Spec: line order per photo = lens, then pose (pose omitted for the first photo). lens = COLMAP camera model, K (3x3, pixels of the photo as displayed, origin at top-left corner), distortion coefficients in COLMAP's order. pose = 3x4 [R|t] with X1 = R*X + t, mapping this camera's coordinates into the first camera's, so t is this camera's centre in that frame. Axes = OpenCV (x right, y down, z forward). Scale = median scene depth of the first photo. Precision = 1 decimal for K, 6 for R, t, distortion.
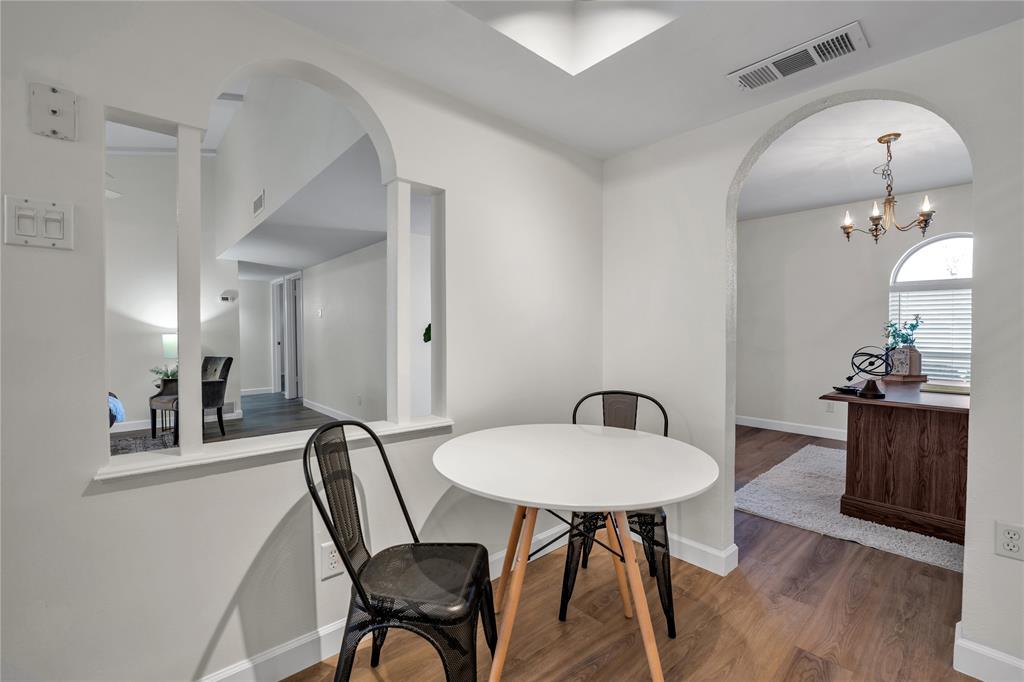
lens RADIAL K [[415.7, 0, 513.0], [0, 415.7, 338.4], [0, 0, 1]] dist [-0.024712, 0.001204]
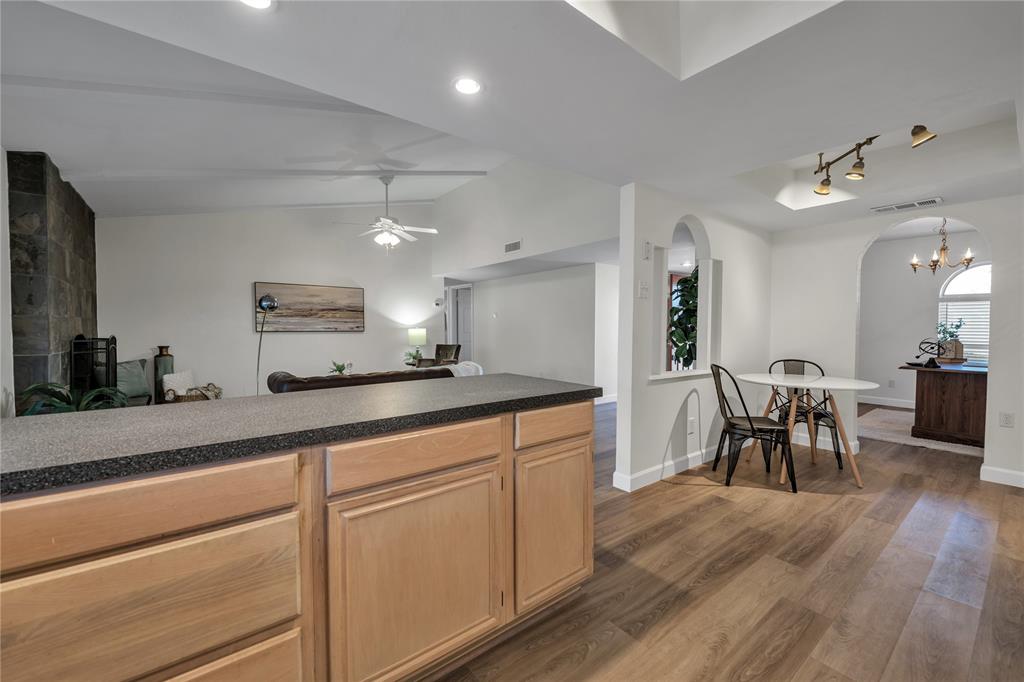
lens RADIAL K [[413.9, 0, 483.7], [0, 413.9, 337.8], [0, 0, 1]] dist [-0.008433, -0.001678]
pose [[0.997172, 0.007617, -0.074771, -0.840179], [-0.007213, 0.999958, 0.005666, 0.021398], [0.074811, -0.005111, 0.997185, -0.821764]]
